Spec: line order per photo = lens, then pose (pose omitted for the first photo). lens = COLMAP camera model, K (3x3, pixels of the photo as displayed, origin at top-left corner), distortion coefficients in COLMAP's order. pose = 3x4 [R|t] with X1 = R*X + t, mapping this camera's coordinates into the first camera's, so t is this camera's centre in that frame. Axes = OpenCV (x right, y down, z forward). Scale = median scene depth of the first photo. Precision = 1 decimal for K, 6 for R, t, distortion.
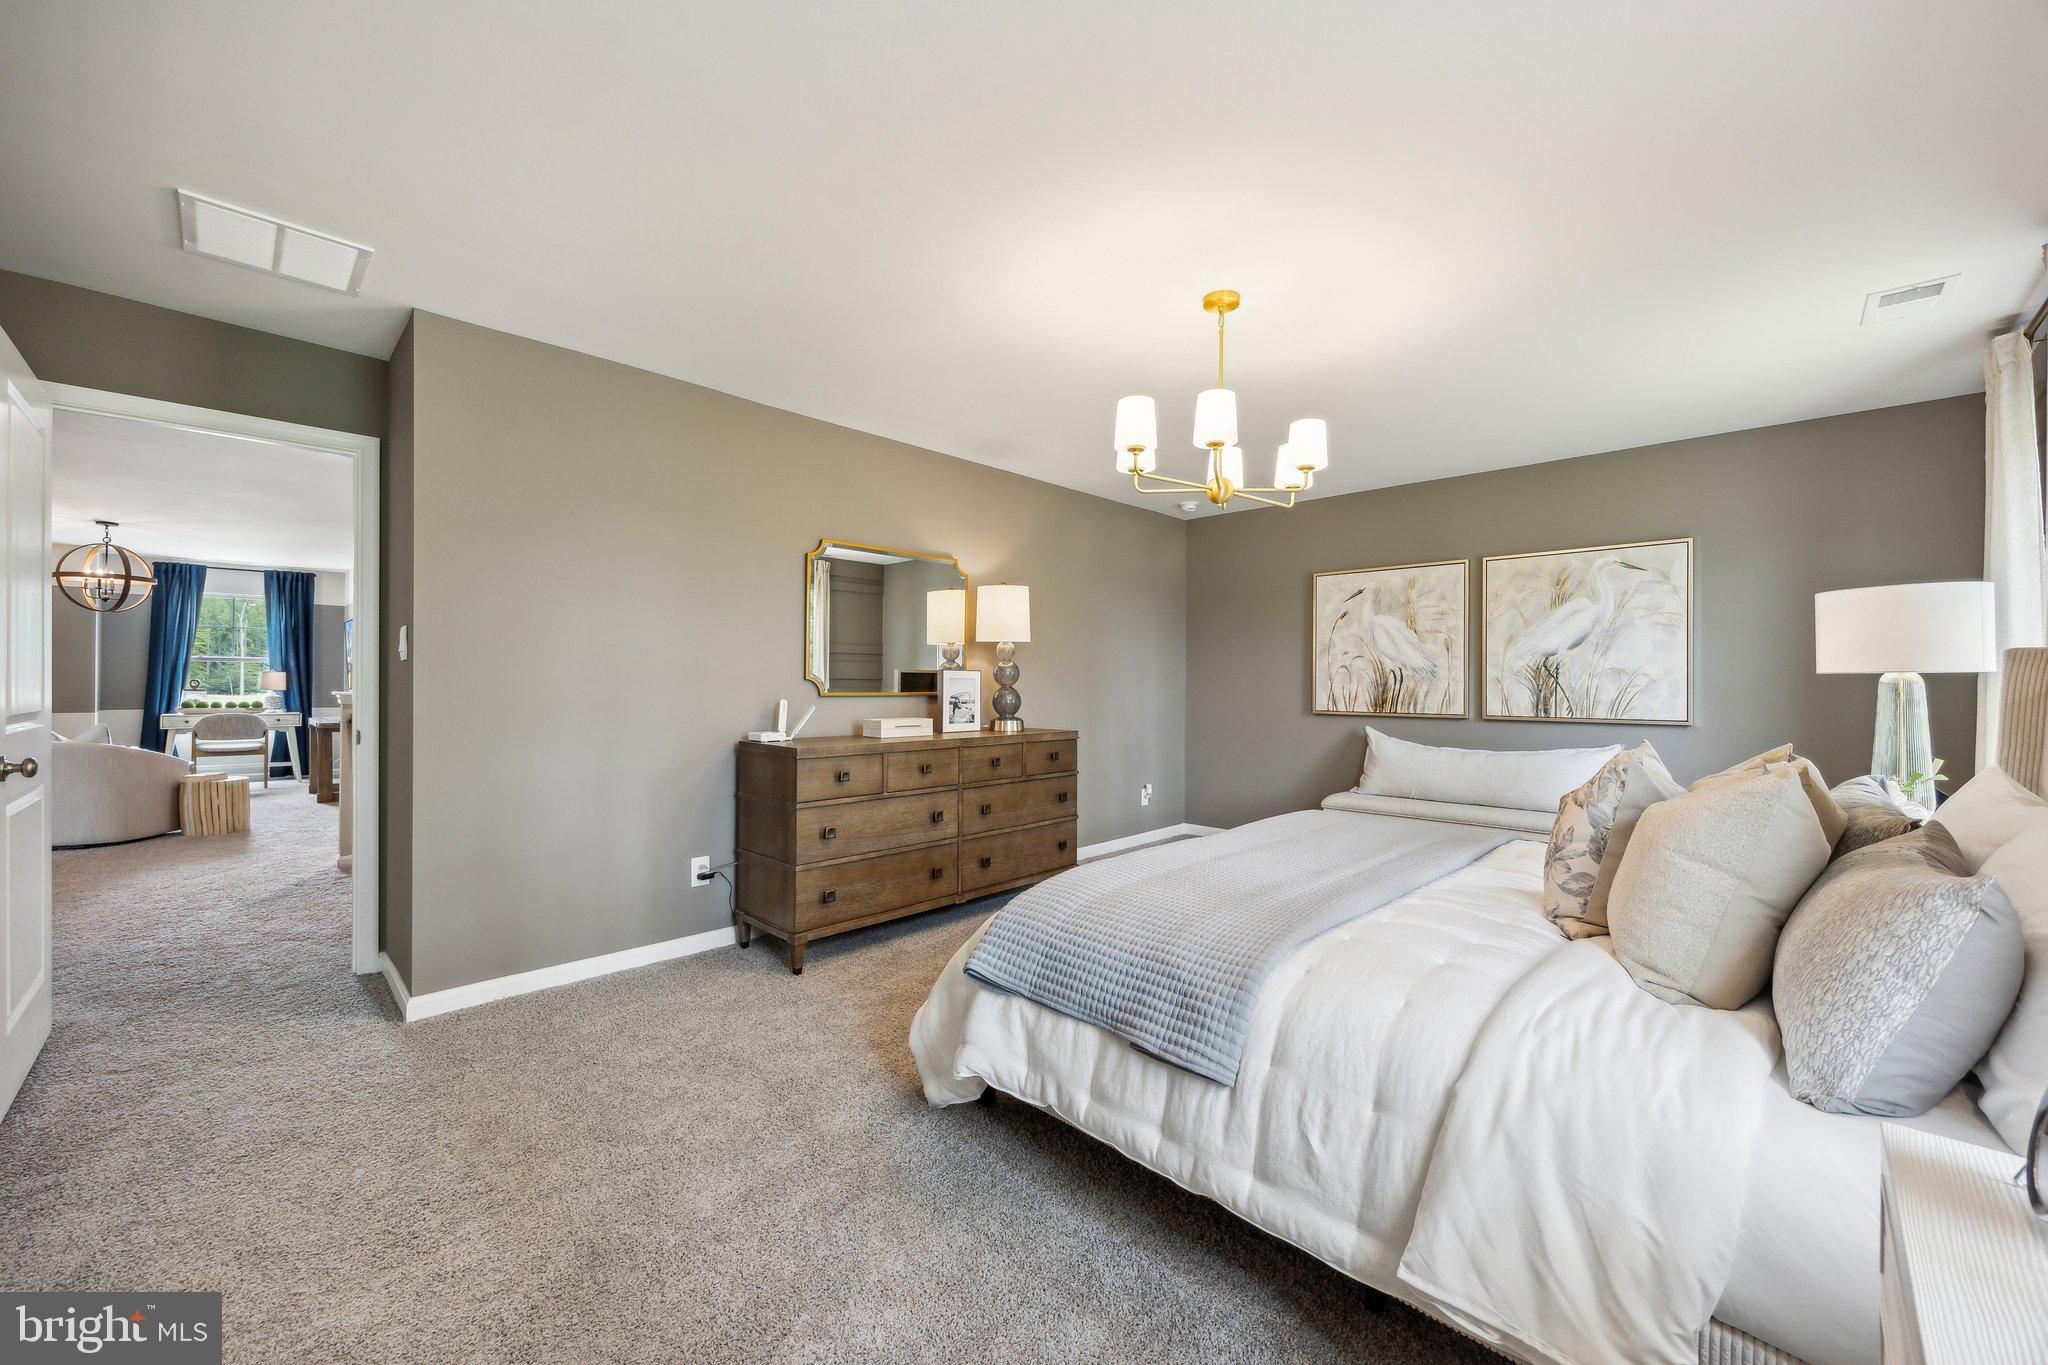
lens RADIAL K [[790.4, 0, 1025.9], [0, 790.4, 678.3], [0, 0, 1]] dist [-0.003284, 0.000368]
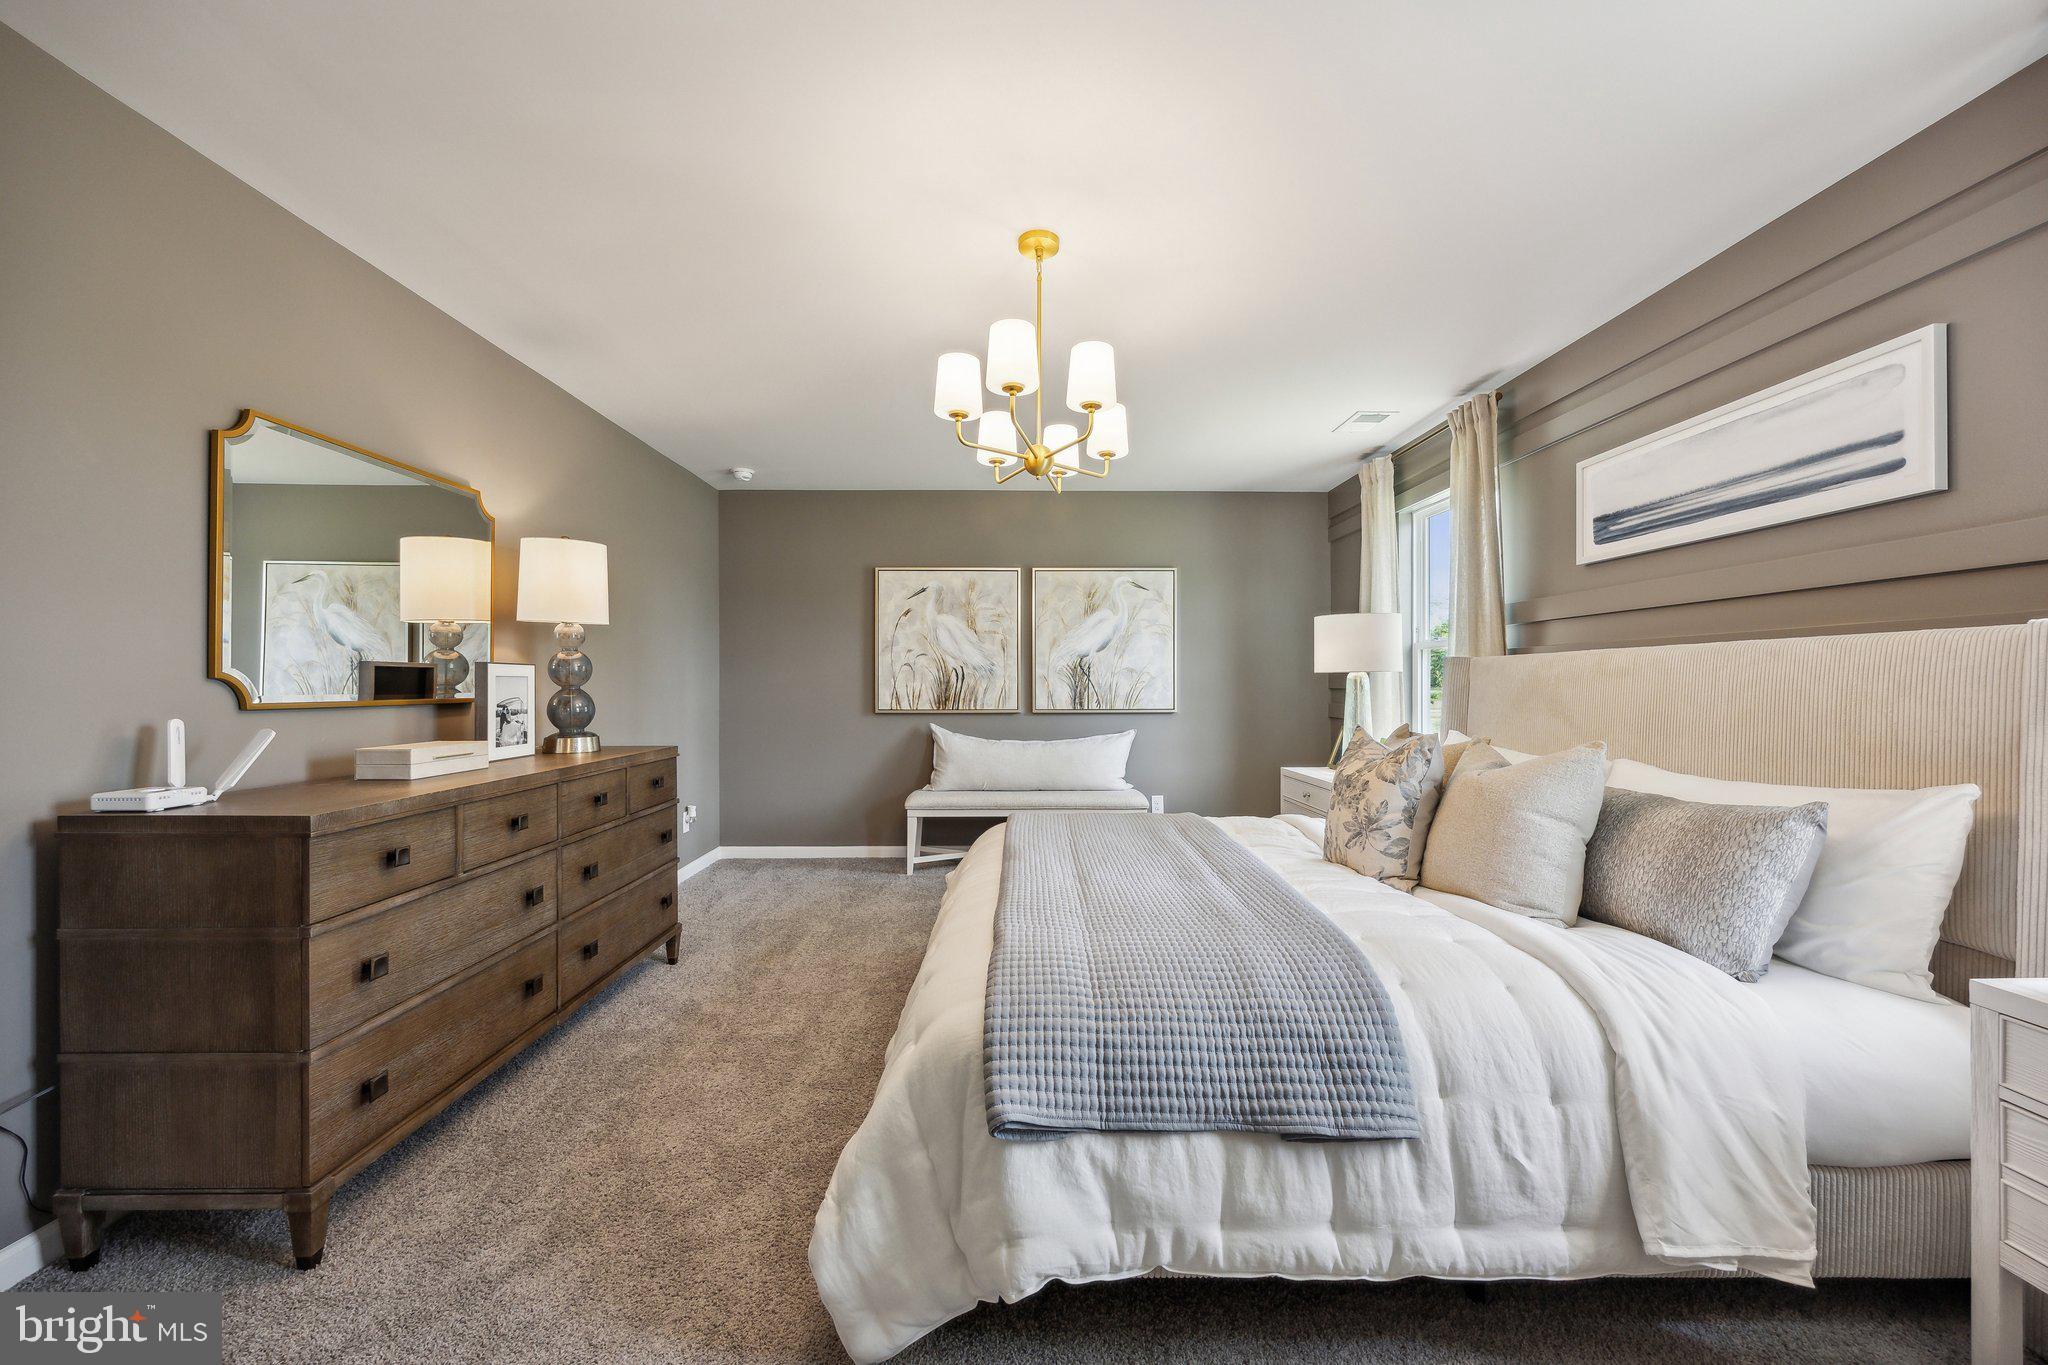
lens RADIAL K [[790.4, 0, 1023.8], [0, 790.4, 680.0], [0, 0, 1]] dist [-0.003284, 0.000368]
pose [[0.708918, -0.003021, 0.705285, -0.277785], [0.000048, 0.999991, 0.004235, 0.000857], [-0.705291, -0.002968, 0.708911, 0.284188]]
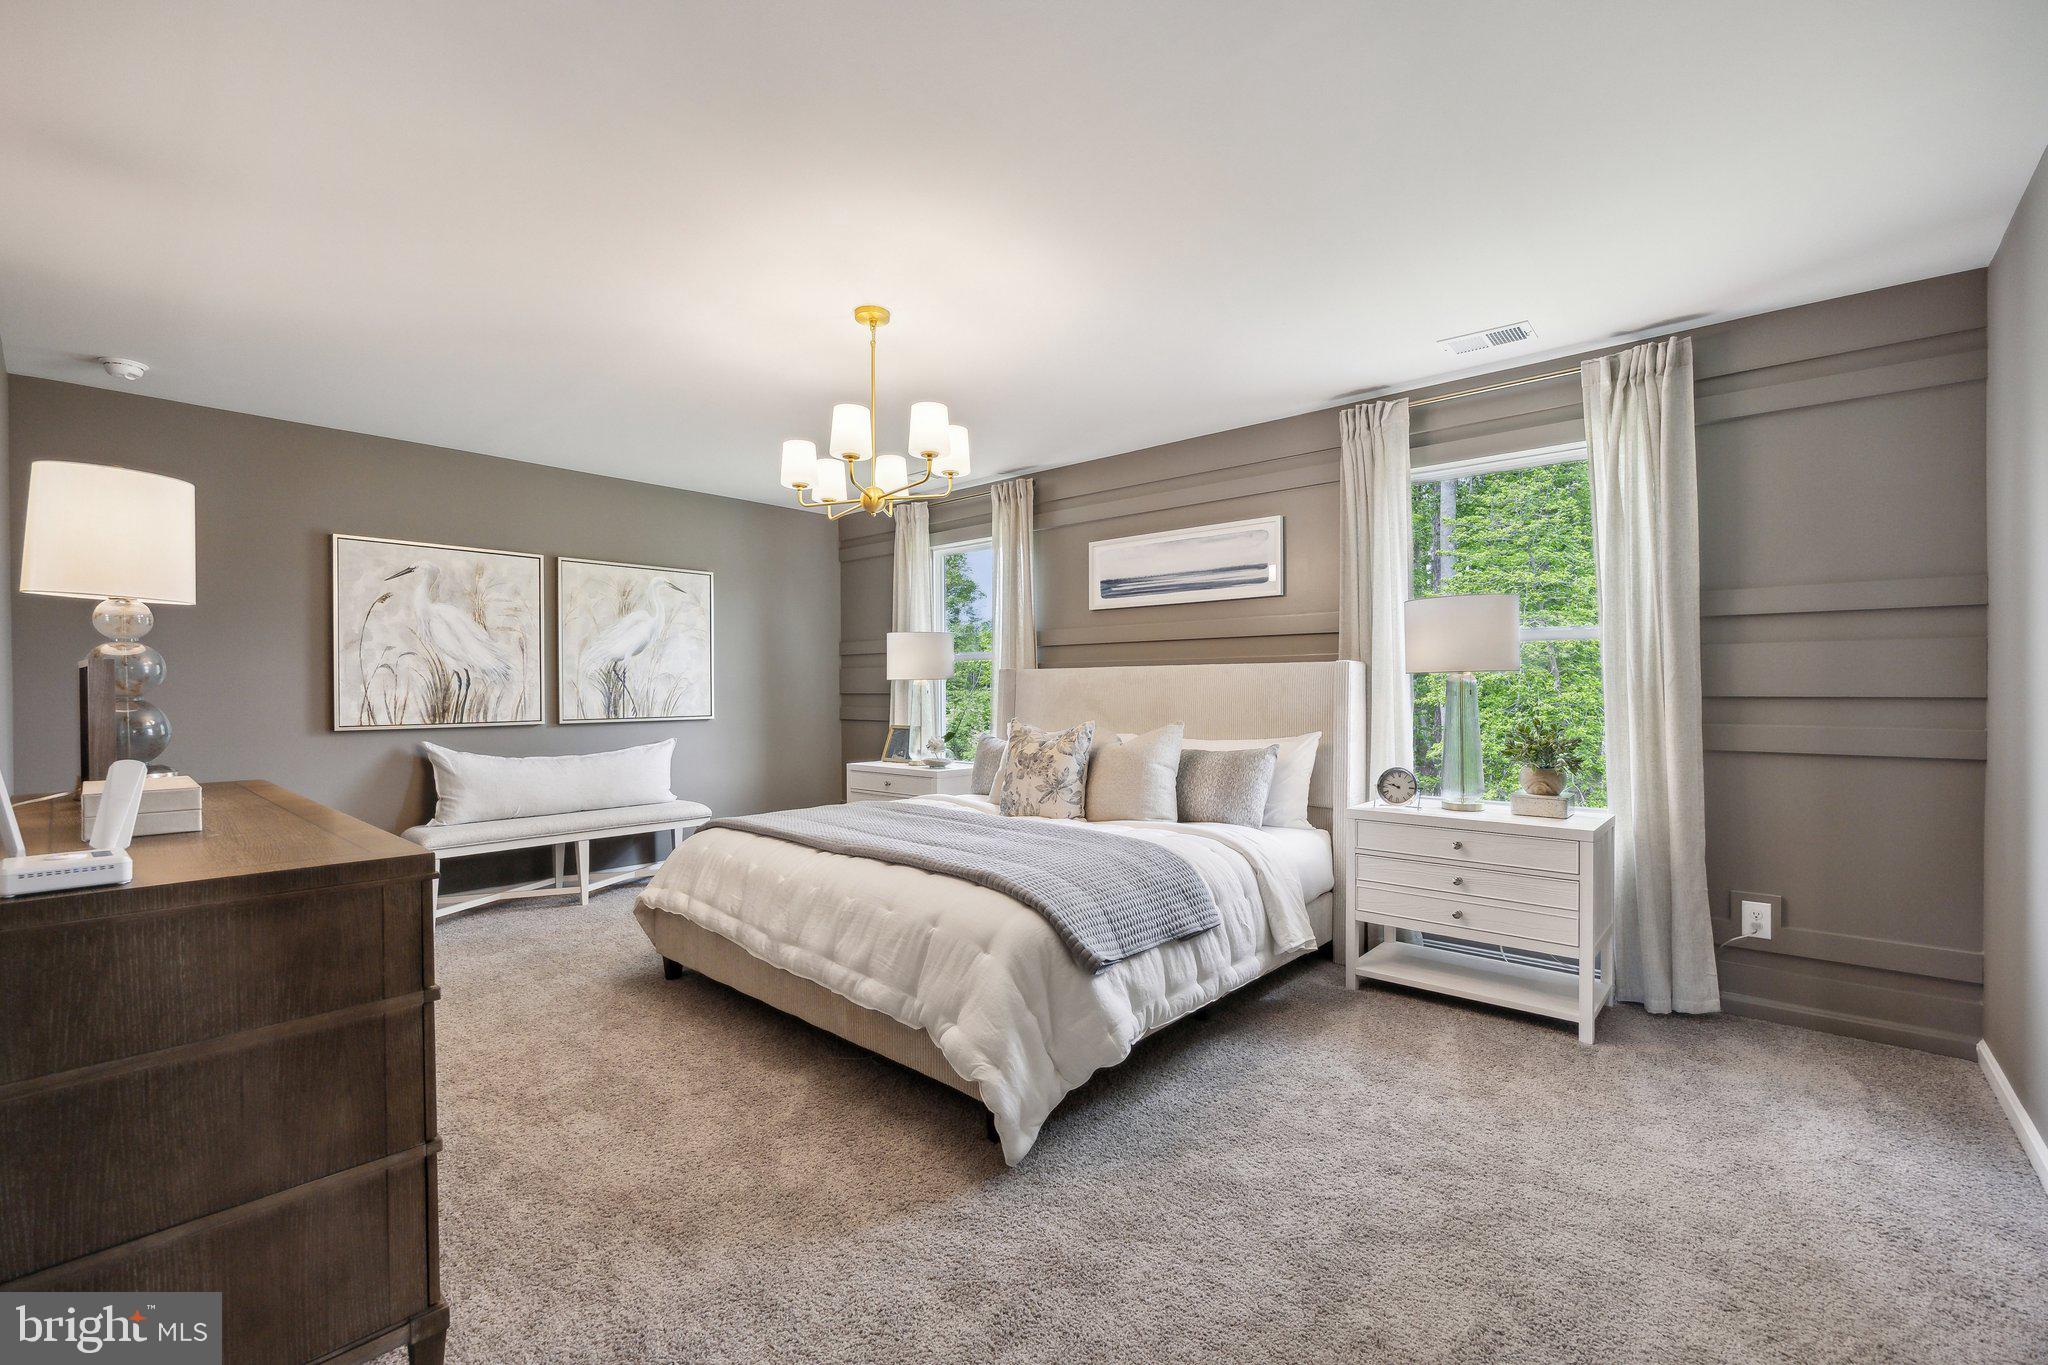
lens RADIAL K [[869.6, 0, 1026.4], [0, 869.6, 688.5], [0, 0, 1]] dist [-0.011432, 0.000002]
pose [[-0.045097, -0.006477, 0.998962, -0.650031], [-0.002234, 0.999977, 0.006383, 0.000026], [-0.998980, -0.001944, -0.045110, 0.617776]]
